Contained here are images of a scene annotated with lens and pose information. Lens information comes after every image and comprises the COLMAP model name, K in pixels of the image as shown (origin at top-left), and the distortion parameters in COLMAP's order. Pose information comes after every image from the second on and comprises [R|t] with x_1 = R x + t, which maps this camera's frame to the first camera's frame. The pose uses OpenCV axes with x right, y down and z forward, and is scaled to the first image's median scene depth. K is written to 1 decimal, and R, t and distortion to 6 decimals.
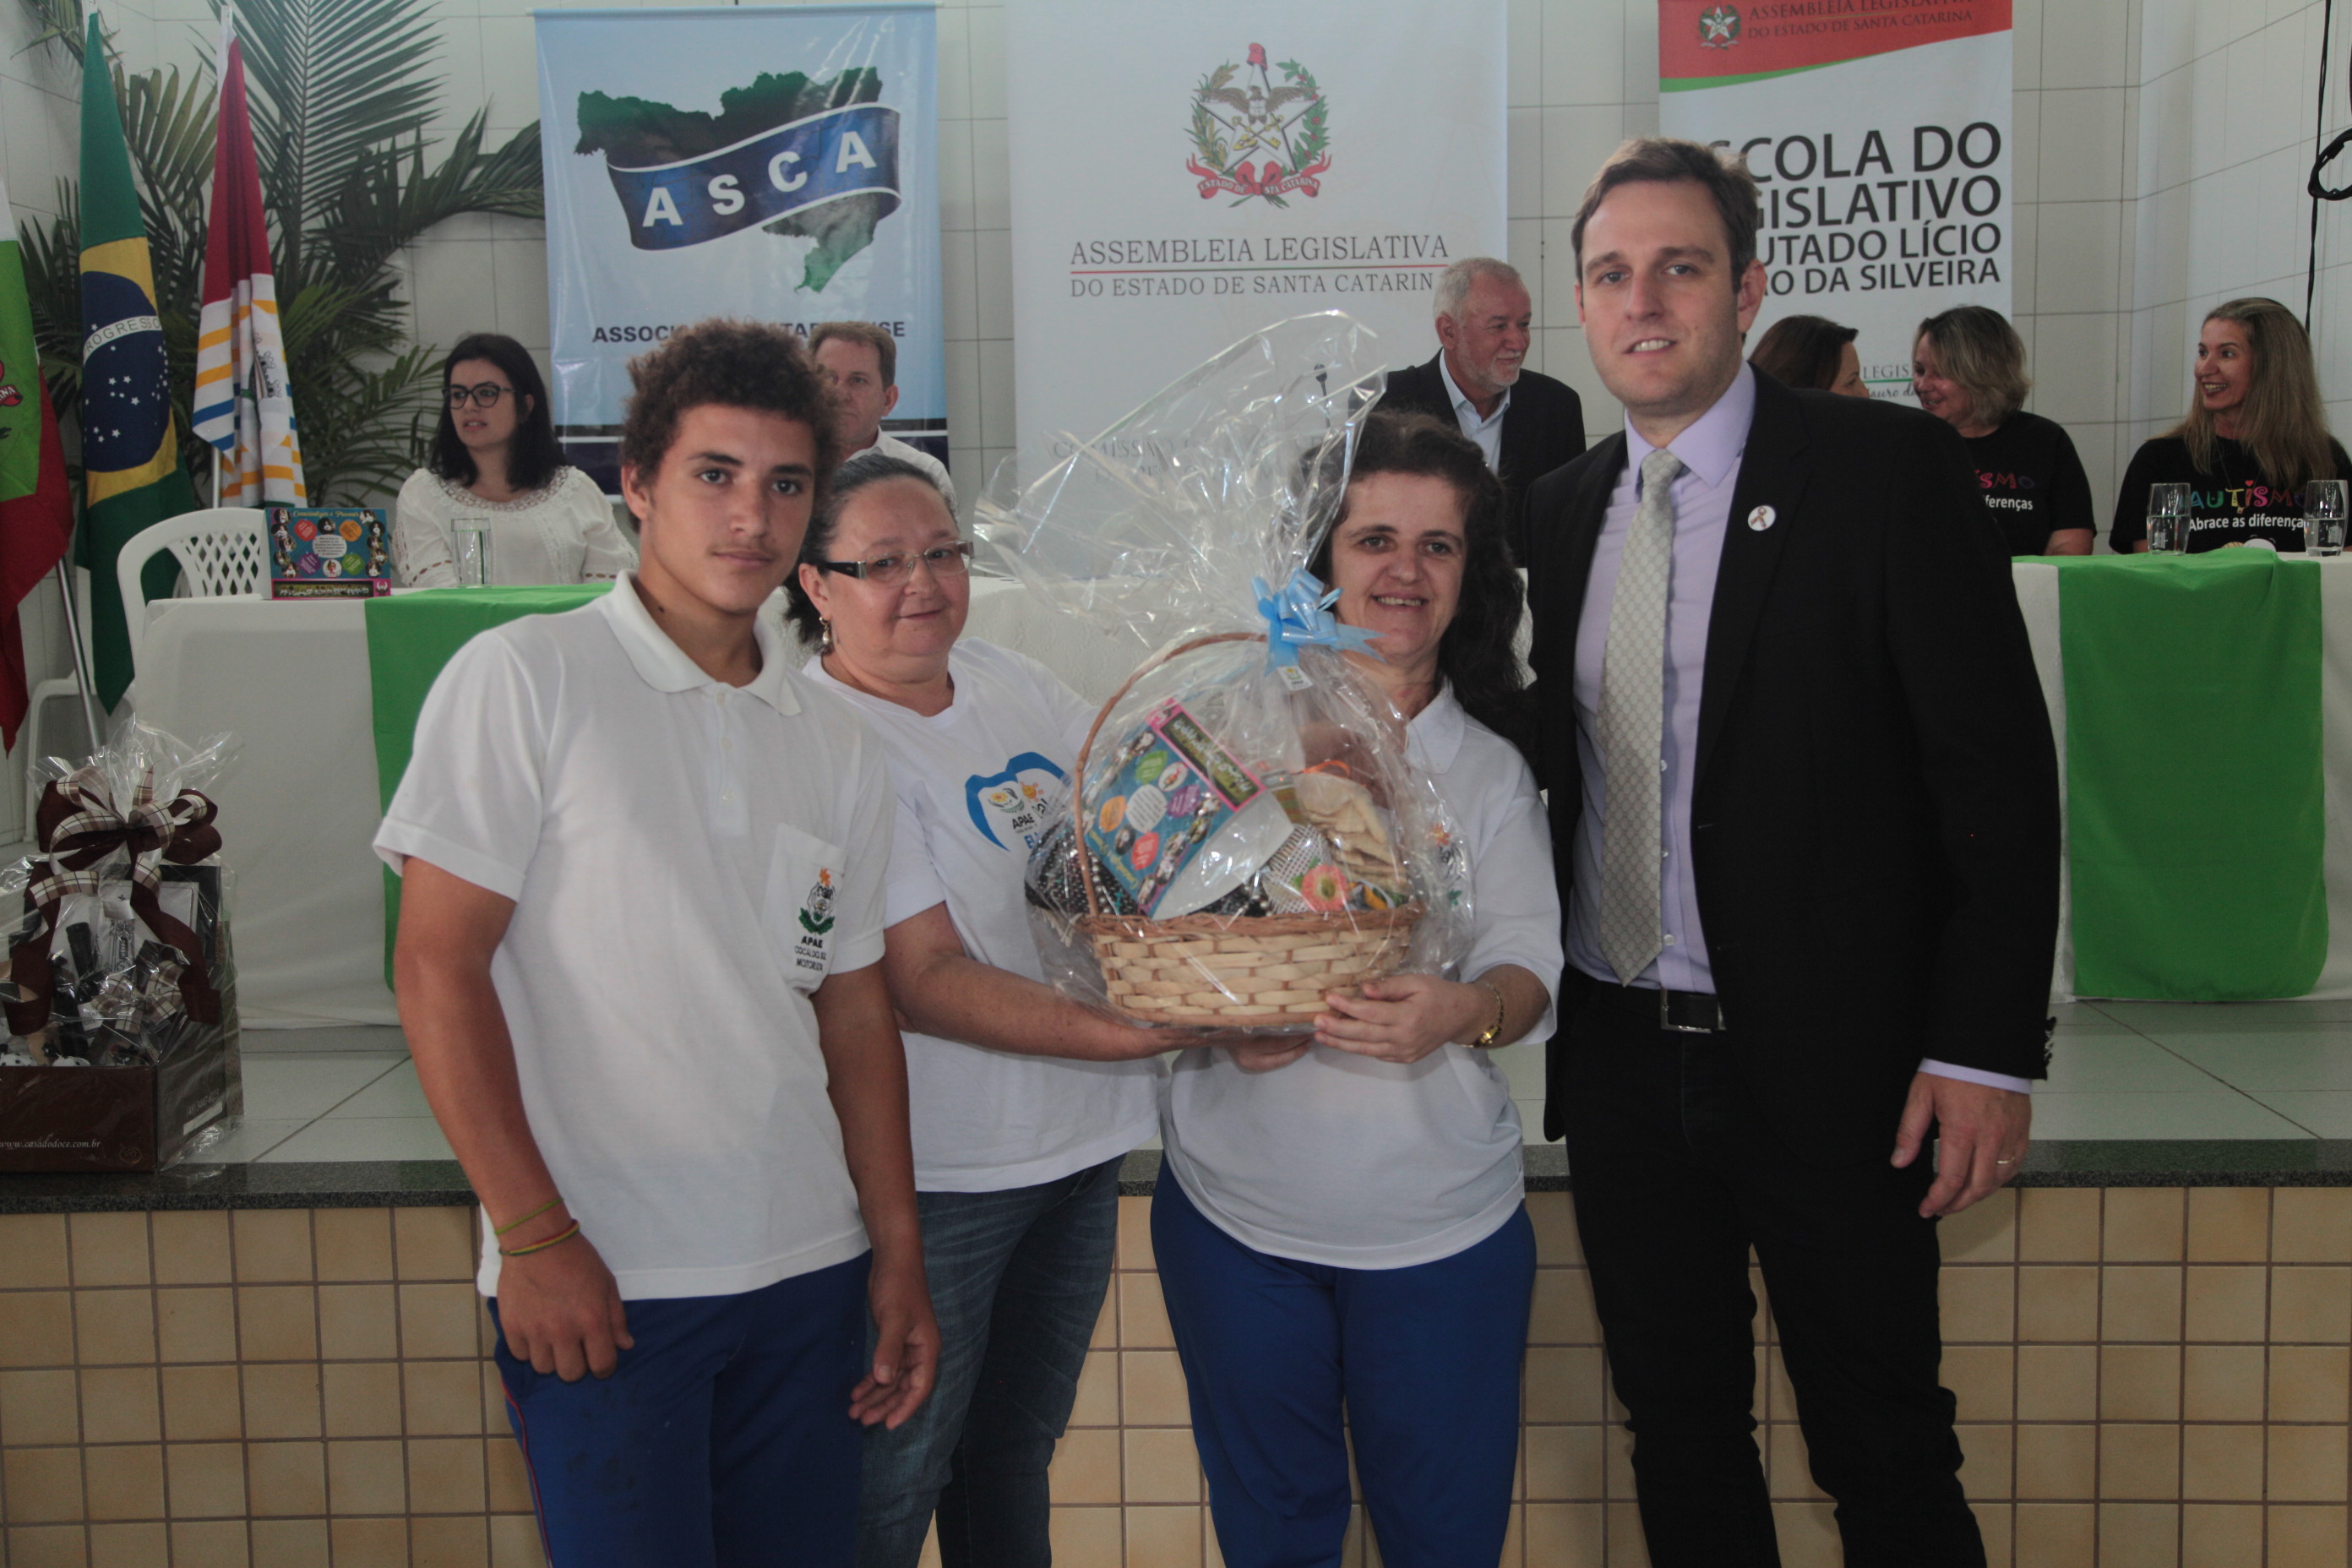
lens RADIAL K [[2499.8, 0, 1176.0], [0, 2499.8, 784.0], [0, 0, 1]] dist [0.013025, 0.161399]
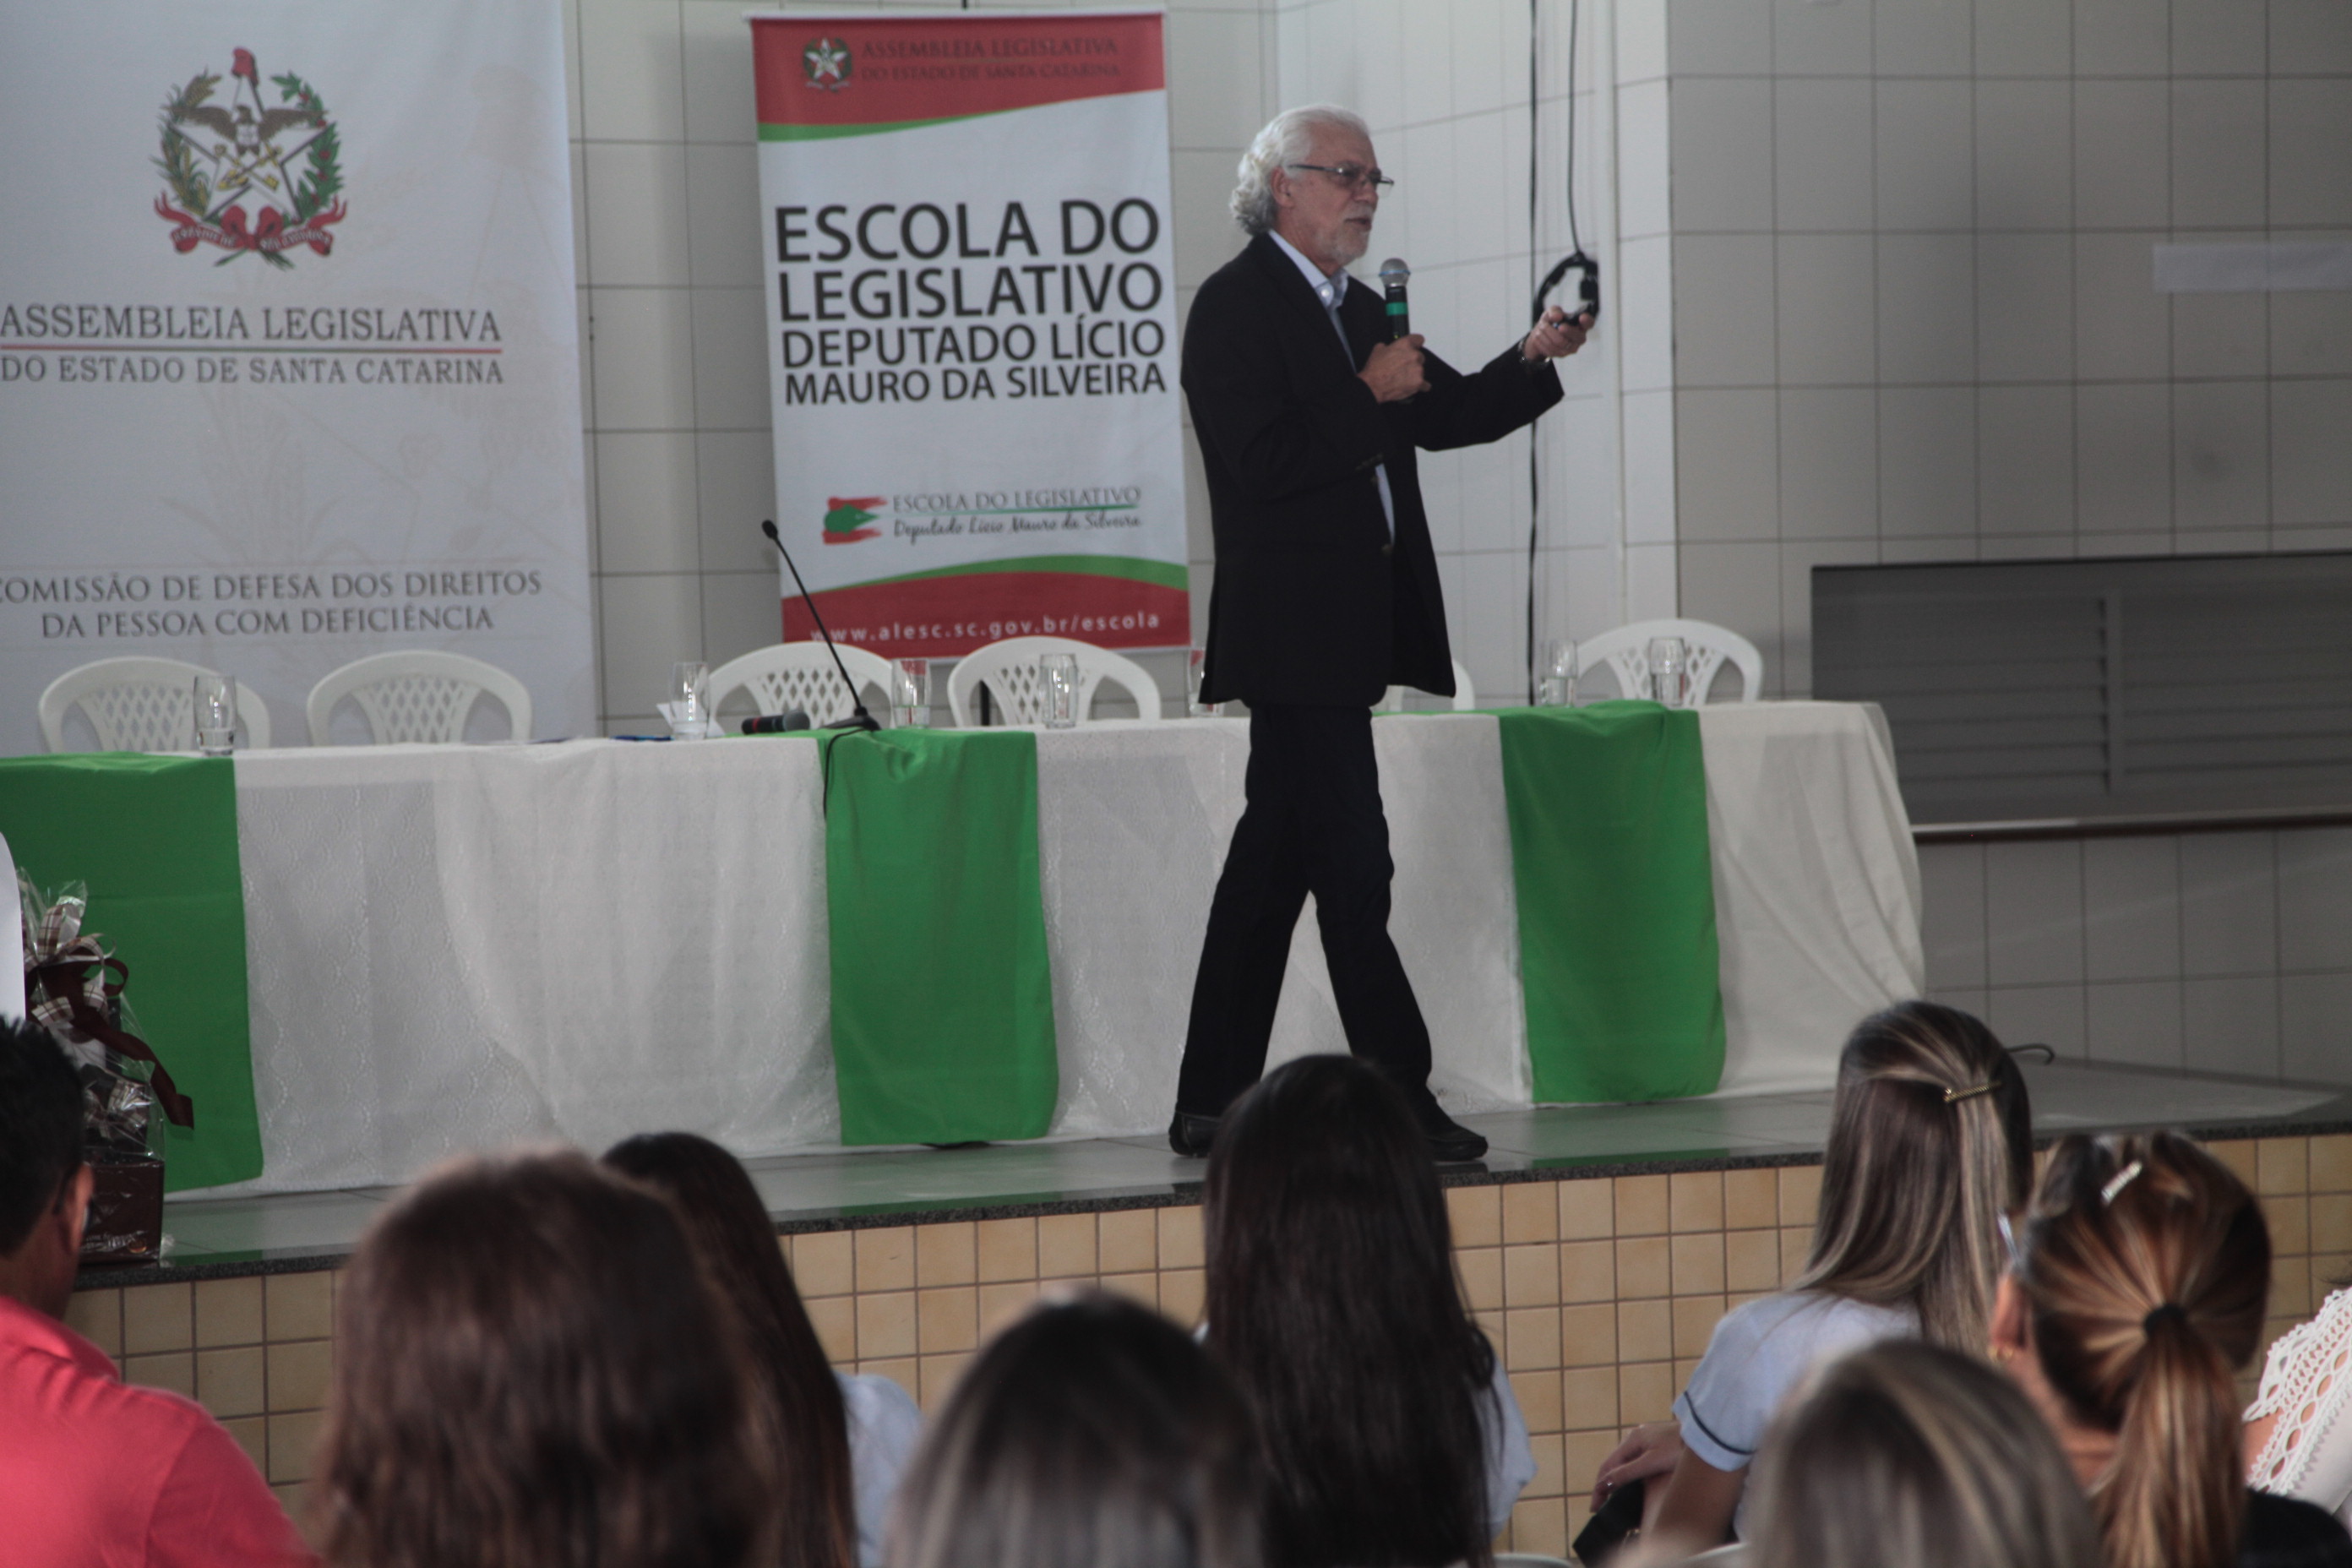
lens RADIAL K [[6225.4, 0, 1176.0], [0, 6225.4, 784.0], [0, 0, 1]] dist [0.553935, -0.390668]
pose [[0.894641, -0.014409, 0.446553, -0.568796], [0.055950, 0.995225, -0.079979, 0.088097], [-0.443269, 0.096537, 0.891175, -0.784966]]
